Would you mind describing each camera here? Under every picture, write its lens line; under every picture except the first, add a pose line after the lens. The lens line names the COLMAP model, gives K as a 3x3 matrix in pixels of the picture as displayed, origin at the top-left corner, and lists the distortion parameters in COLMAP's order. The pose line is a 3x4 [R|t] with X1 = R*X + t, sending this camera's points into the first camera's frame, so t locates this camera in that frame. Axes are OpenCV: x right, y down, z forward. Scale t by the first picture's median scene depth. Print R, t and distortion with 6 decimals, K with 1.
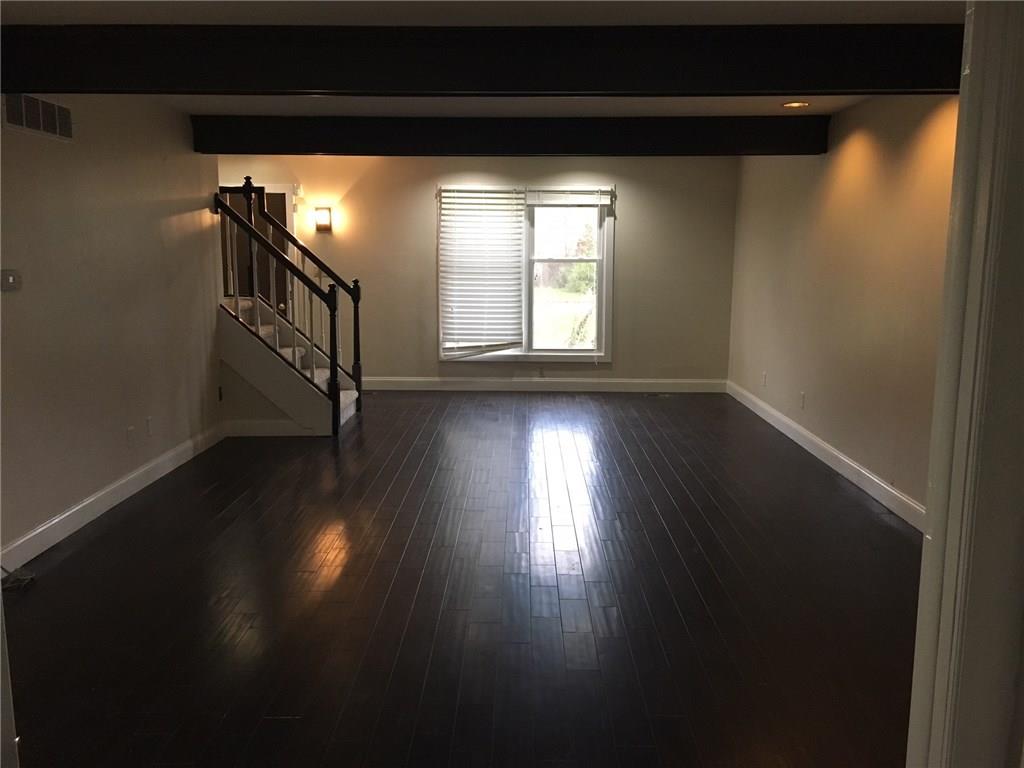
lens RADIAL K [[870.0, 0, 517.4], [0, 870.0, 385.9], [0, 0, 1]] dist [0.092709, -0.118147]
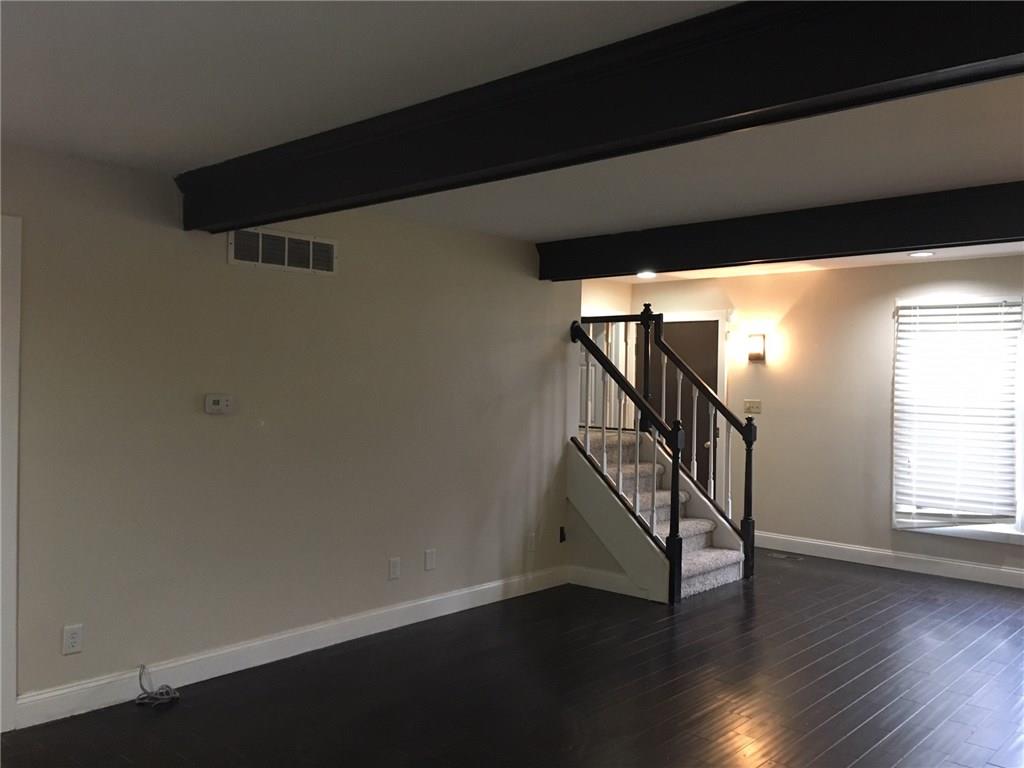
lens RADIAL K [[870.0, 0, 514.3], [0, 870.0, 380.5], [0, 0, 1]] dist [0.092709, -0.118147]
pose [[0.743434, 0.008897, -0.668750, 0.181579], [-0.115584, 0.986575, -0.115367, -0.029964], [0.658746, 0.163064, 0.734482, 0.209542]]
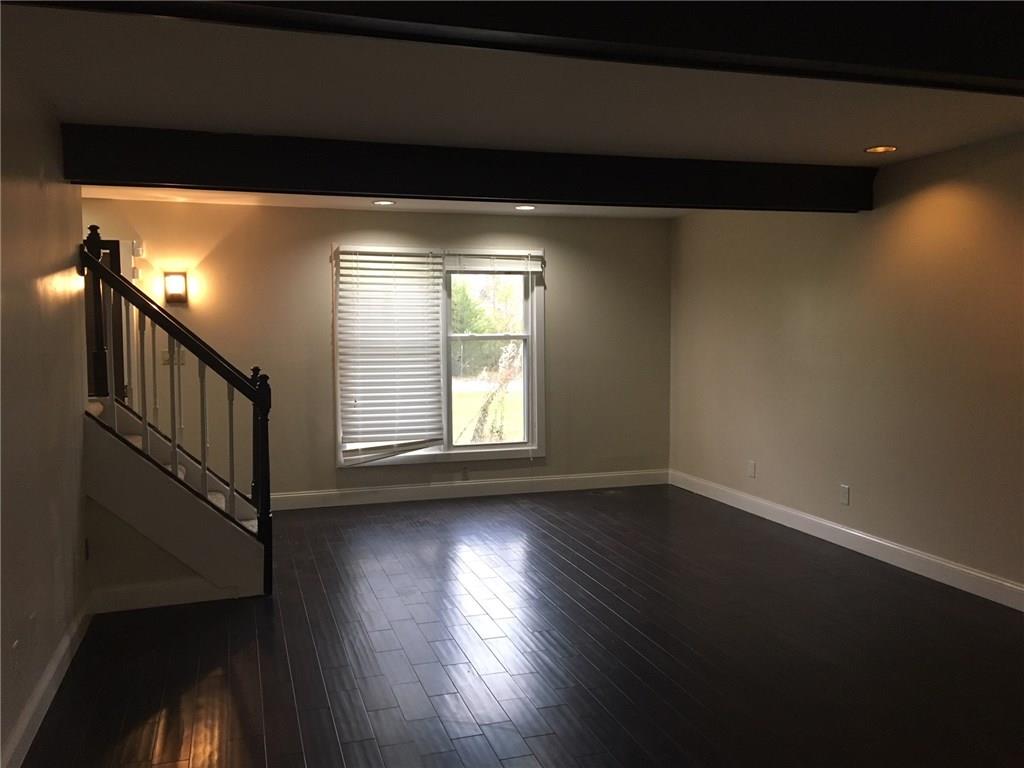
lens RADIAL K [[870.0, 0, 516.8], [0, 870.0, 388.1], [0, 0, 1]] dist [0.092709, -0.118147]
pose [[0.948910, -0.034018, 0.313708, -0.185014], [0.060872, 0.995232, -0.076204, -0.031270], [-0.309620, 0.091407, 0.946457, 0.212643]]
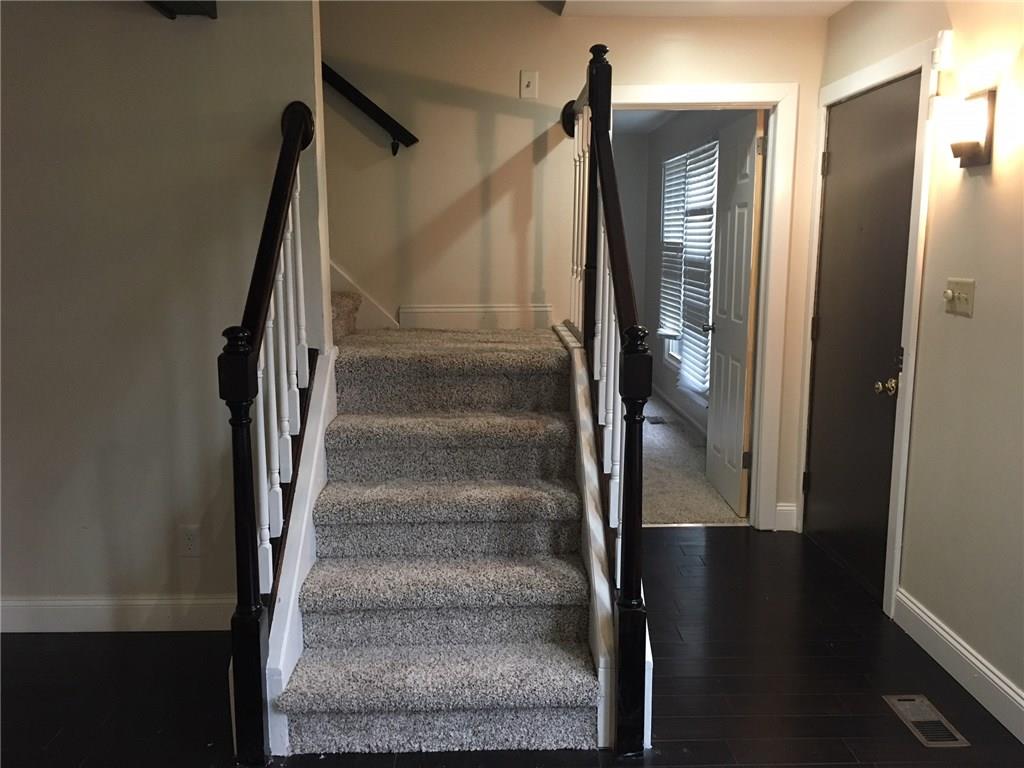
lens RADIAL K [[870.0, 0, 510.3], [0, 870.0, 374.5], [0, 0, 1]] dist [0.092709, -0.118147]
pose [[0.026672, 0.144399, -0.989160, 0.091303], [-0.157032, 0.977832, 0.138511, -0.123563], [0.987233, 0.151635, 0.048756, 0.840914]]
